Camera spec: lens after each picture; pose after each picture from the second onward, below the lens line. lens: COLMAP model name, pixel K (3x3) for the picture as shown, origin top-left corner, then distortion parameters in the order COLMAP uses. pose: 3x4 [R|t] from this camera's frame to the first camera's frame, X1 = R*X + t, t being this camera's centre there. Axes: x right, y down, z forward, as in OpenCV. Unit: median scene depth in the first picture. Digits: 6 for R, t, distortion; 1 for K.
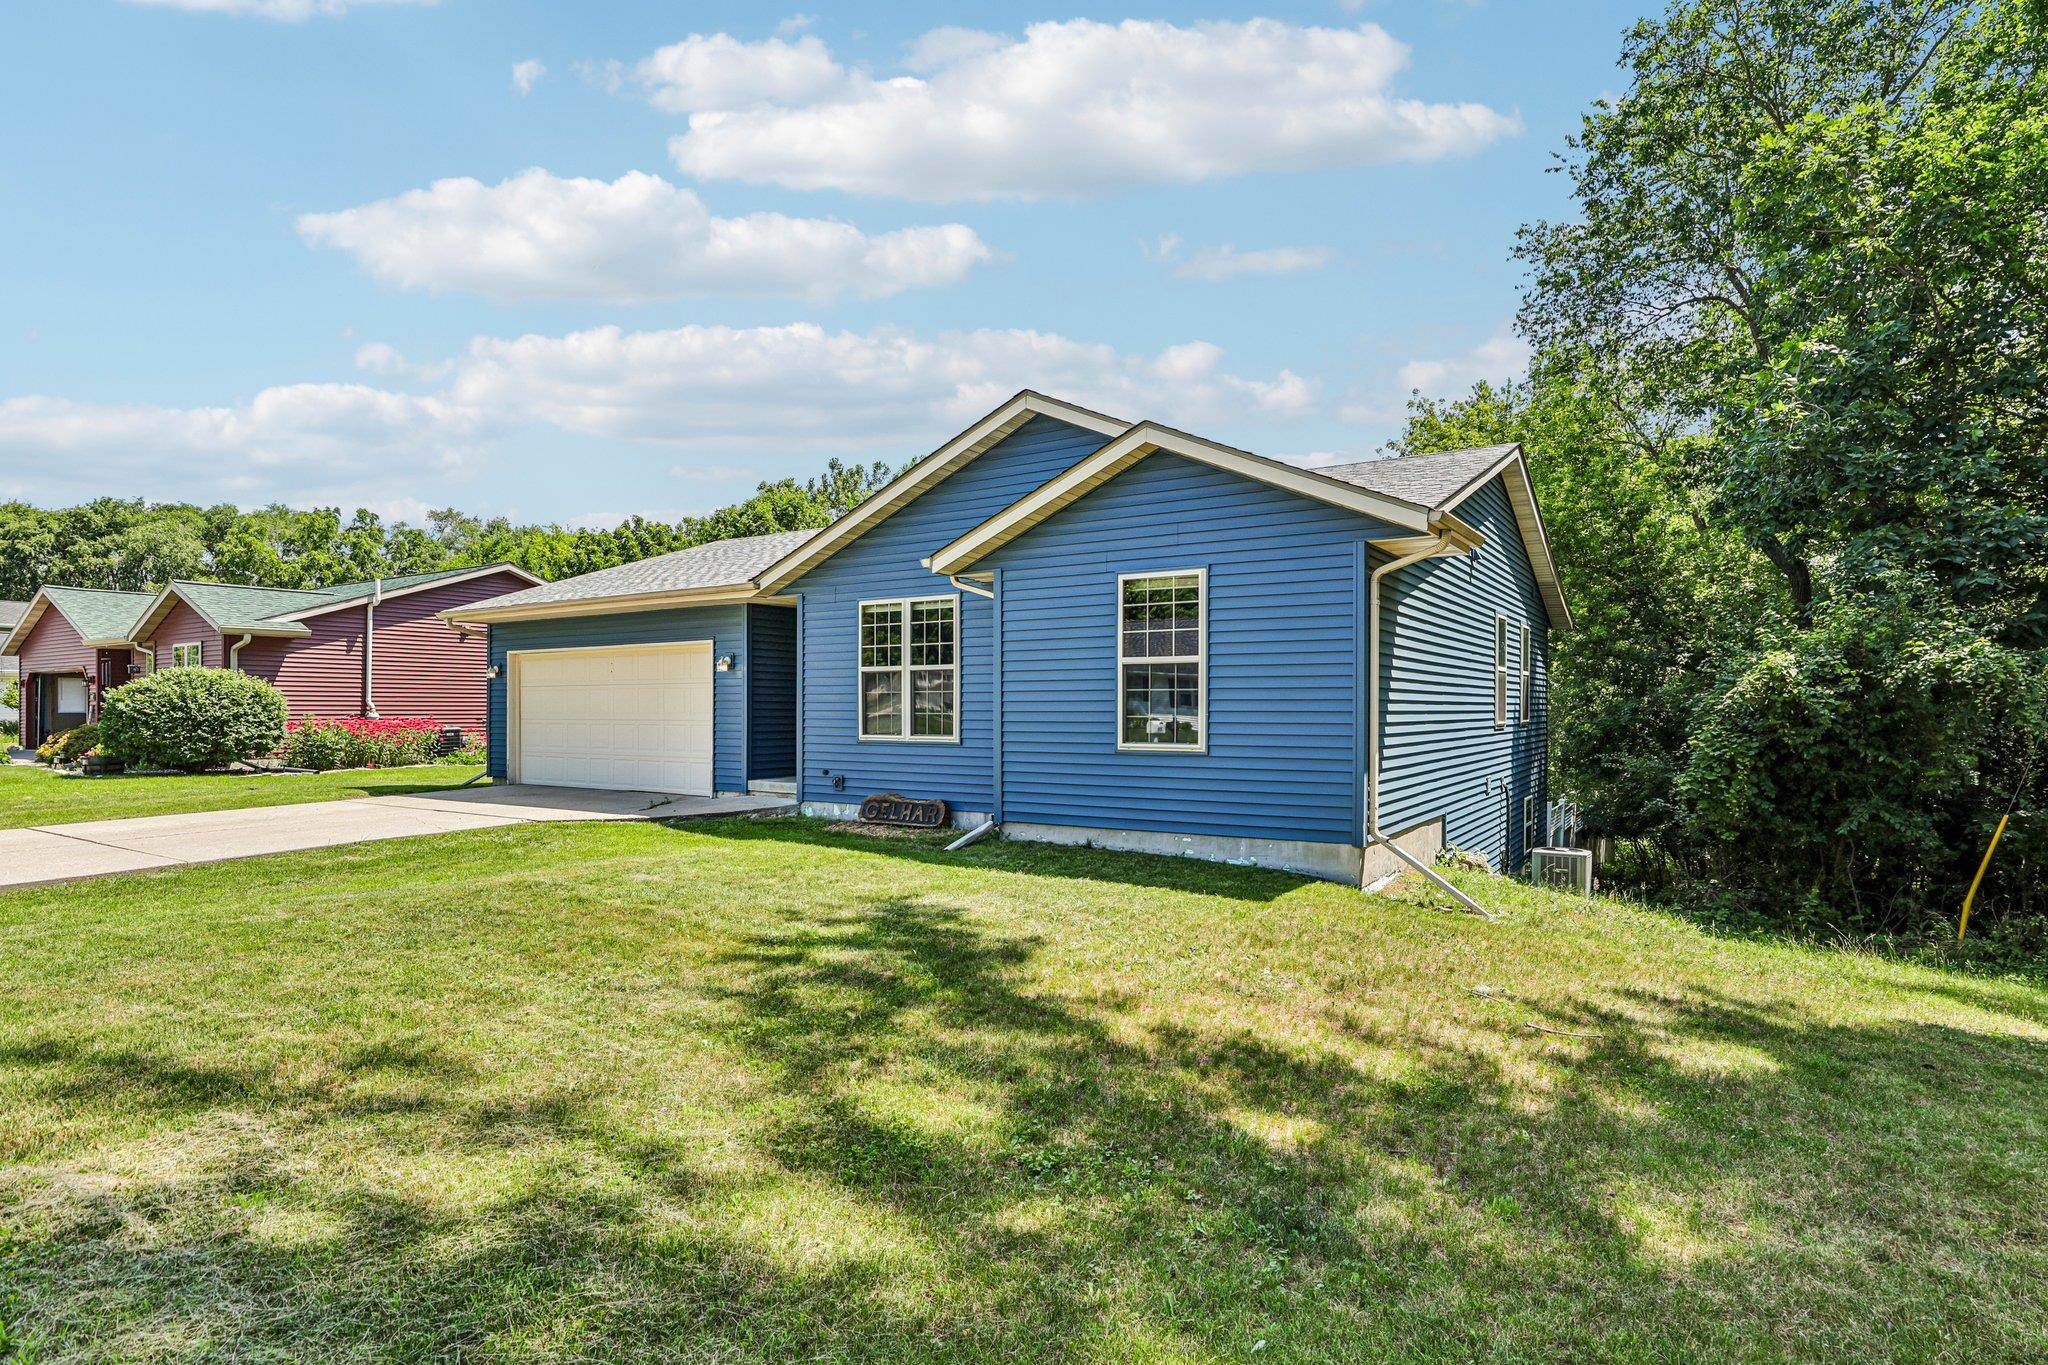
lens RADIAL K [[1069.2, 0, 1024.8], [0, 1069.2, 713.2], [0, 0, 1]] dist [0.001392, 0.000049]
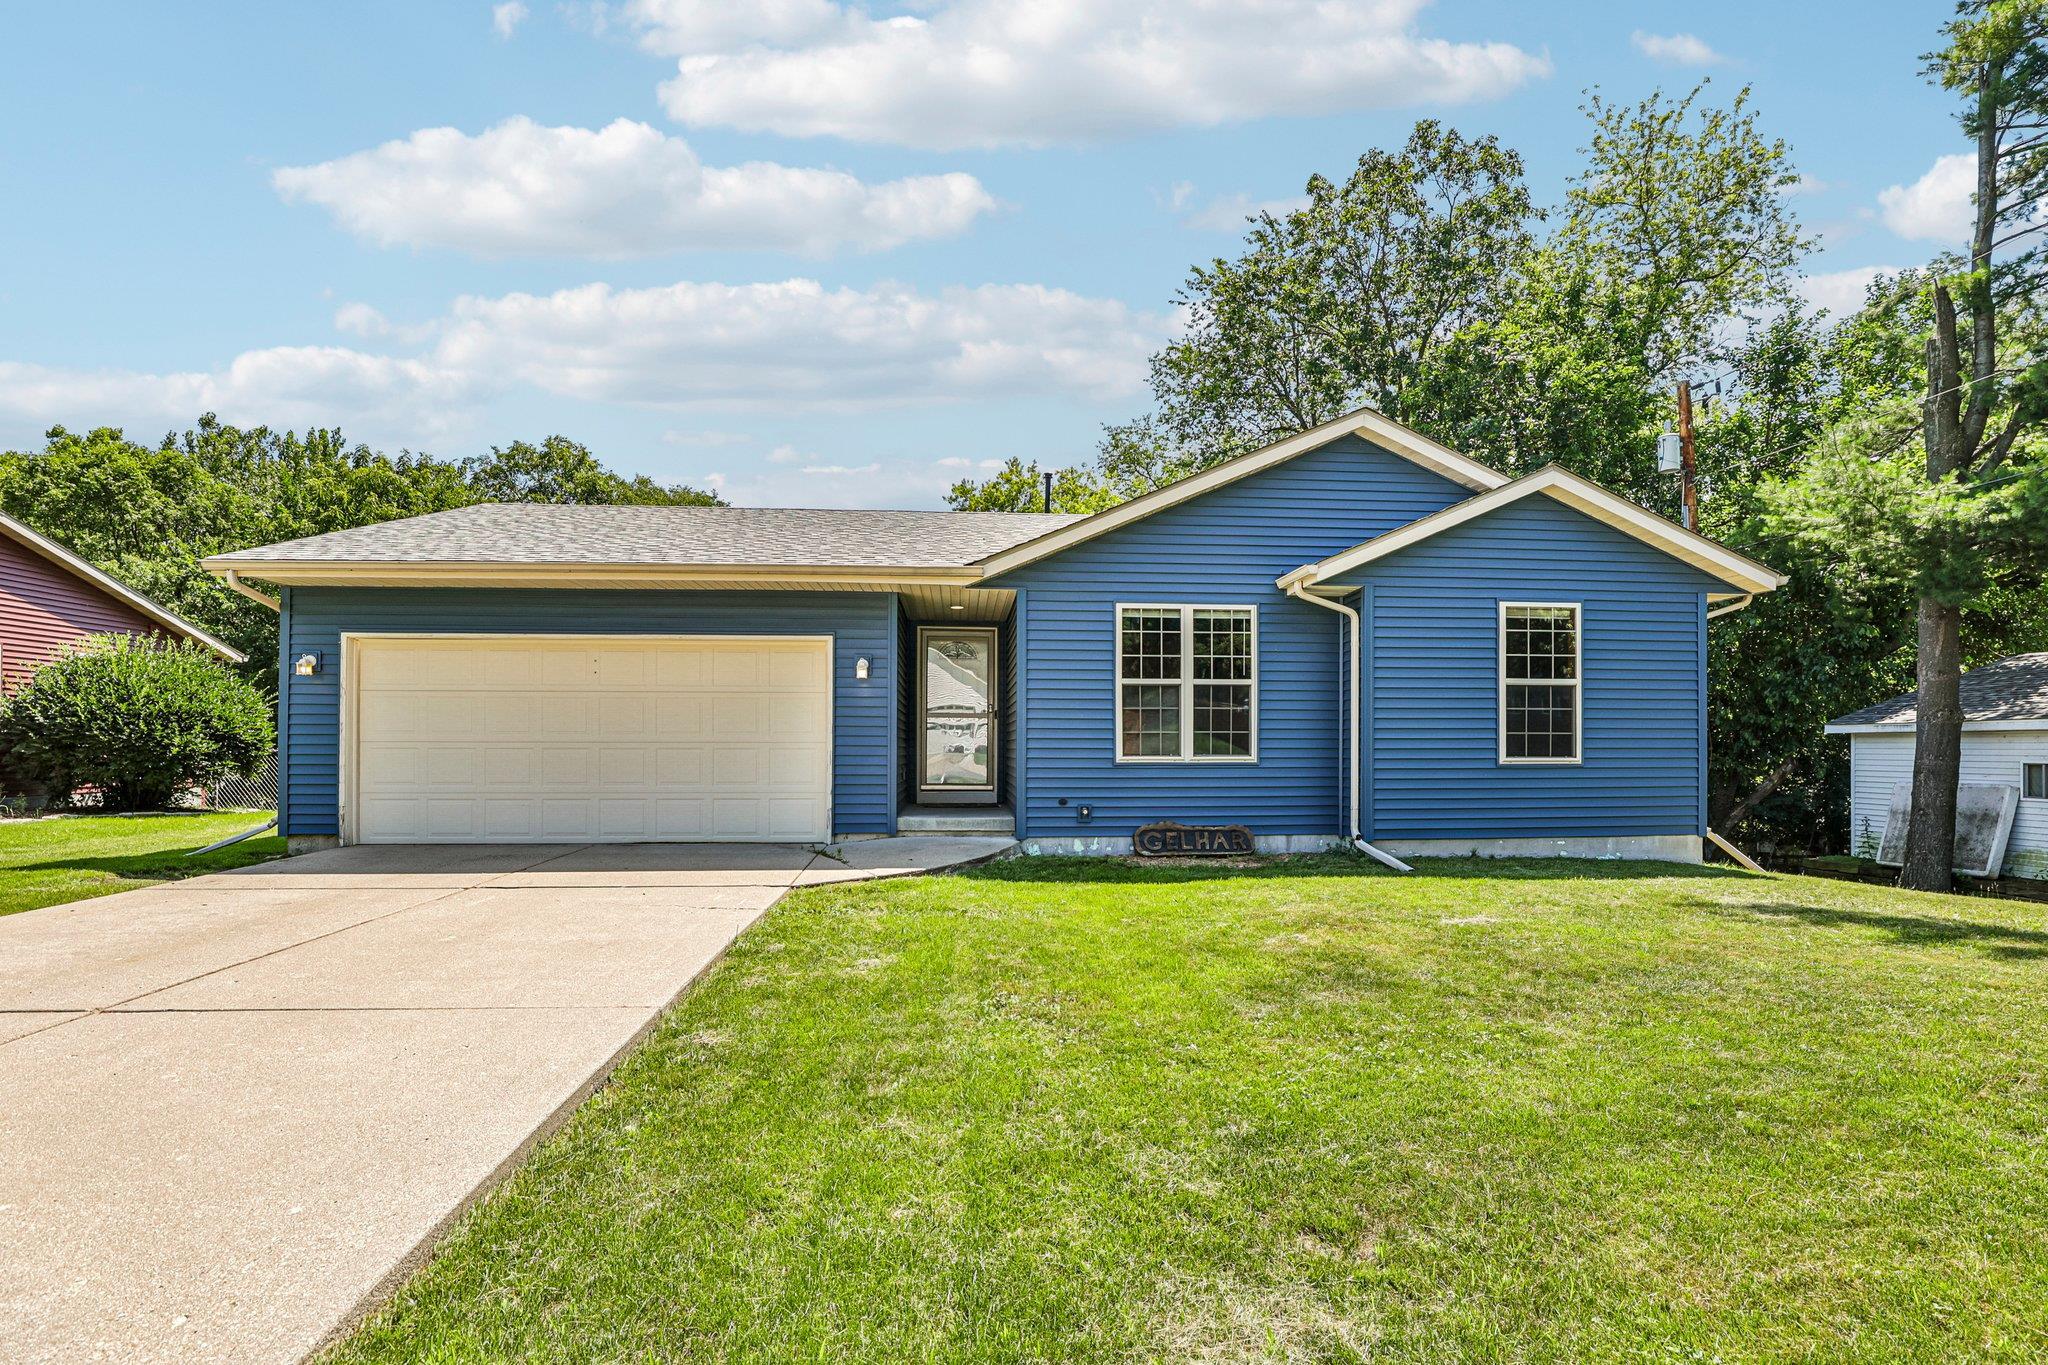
lens RADIAL K [[997.2, 0, 1025.6], [0, 997.2, 722.5], [0, 0, 1]] dist [-0.027874, 0.000549]
pose [[0.786130, 0.012879, 0.617927, -0.727804], [0.001699, 0.999734, -0.022999, 0.011432], [-0.618059, 0.019130, 0.785899, 0.414476]]
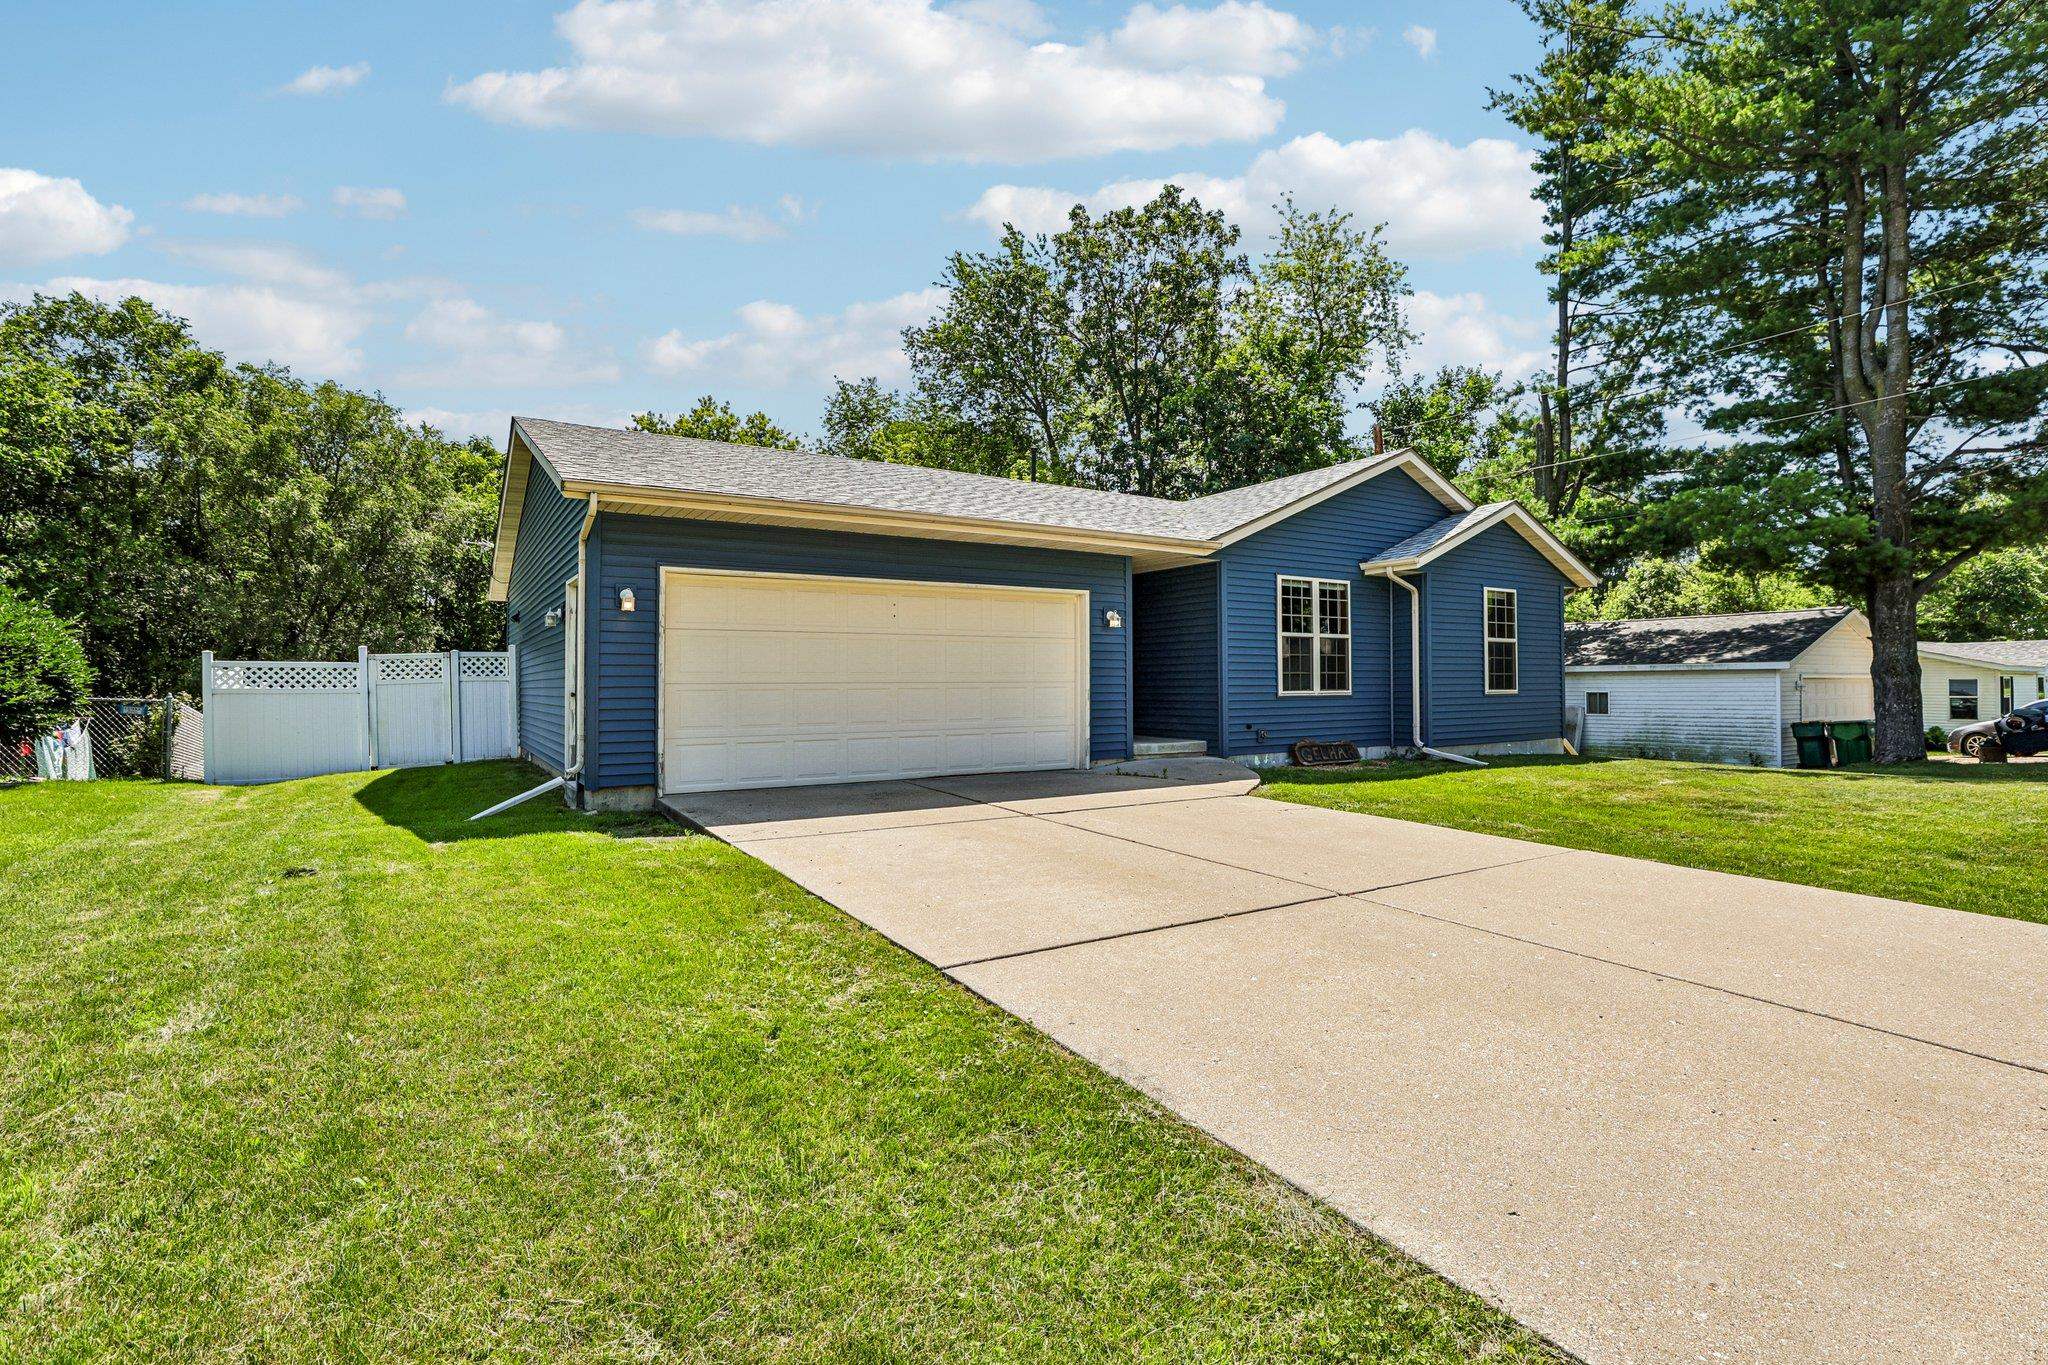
lens RADIAL K [[955.6, 0, 1027.9], [0, 955.6, 670.7], [0, 0, 1]] dist [-0.047949, 0.011961]
pose [[0.402426, 0.007700, 0.915420, -1.217694], [0.007724, 0.999900, -0.011806, 0.008275], [-0.915420, 0.011822, 0.402326, 0.850021]]
